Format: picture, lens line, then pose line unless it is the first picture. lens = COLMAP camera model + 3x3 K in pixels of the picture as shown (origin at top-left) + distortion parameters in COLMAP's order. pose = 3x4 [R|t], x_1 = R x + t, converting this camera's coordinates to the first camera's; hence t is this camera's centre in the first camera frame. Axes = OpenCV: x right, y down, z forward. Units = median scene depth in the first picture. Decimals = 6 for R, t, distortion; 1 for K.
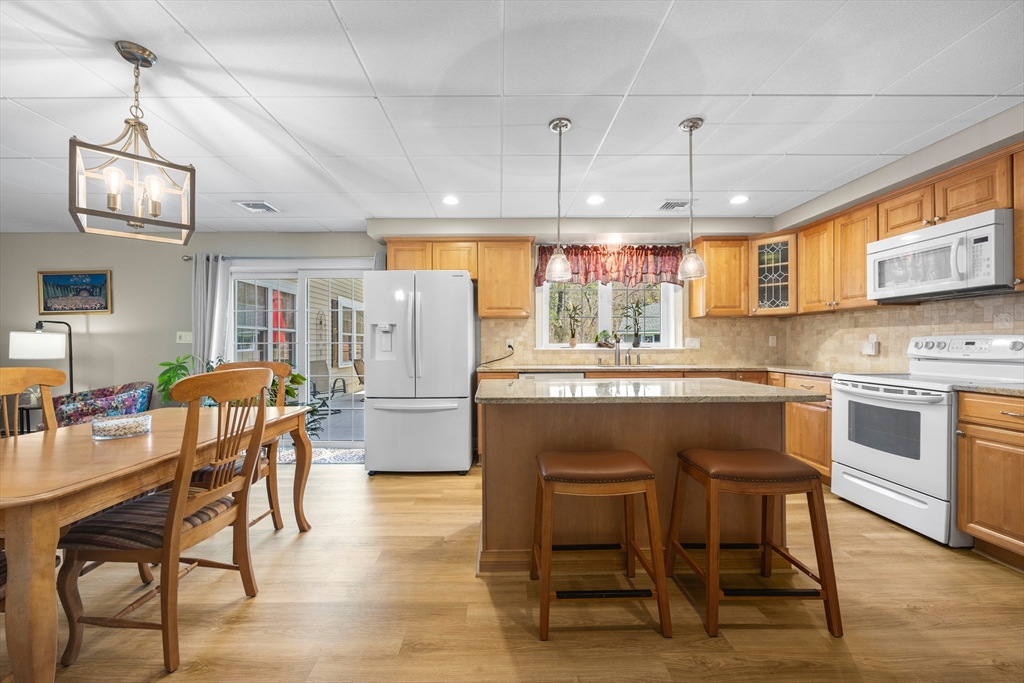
lens RADIAL K [[393.1, 0, 504.4], [0, 393.1, 345.2], [0, 0, 1]] dist [-0.001326, -0.000018]
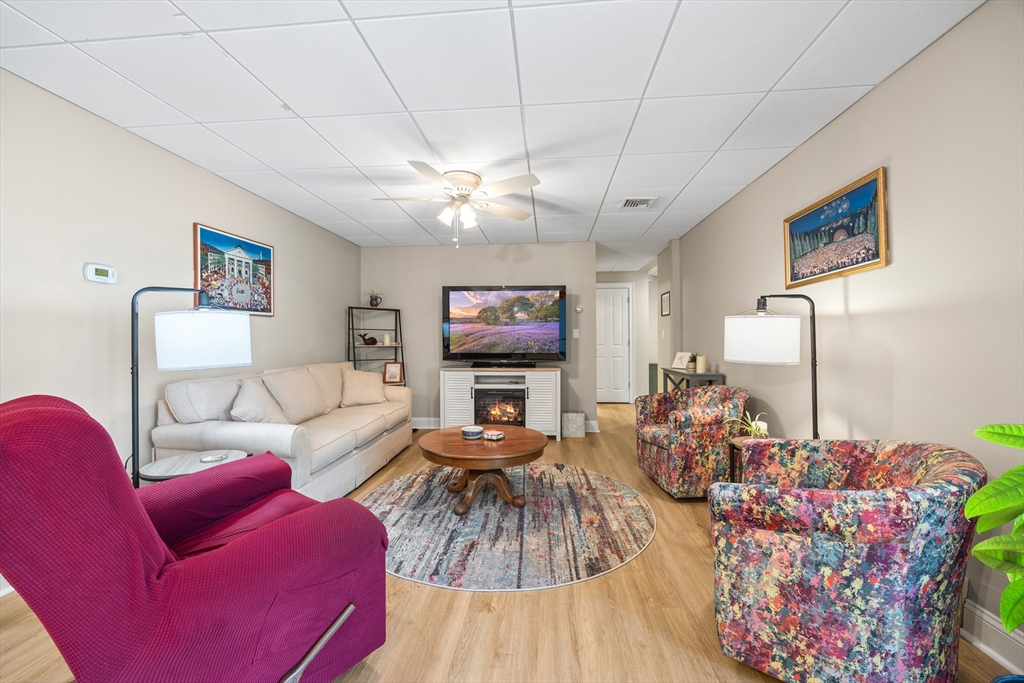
lens RADIAL K [[393.1, 0, 509.7], [0, 393.1, 337.2], [0, 0, 1]] dist [-0.001326, -0.000018]
pose [[-0.097560, -0.005066, -0.995217, -0.531955], [-0.003886, 0.999981, -0.004710, 0.002518], [0.995222, 0.003408, -0.097578, 0.631827]]
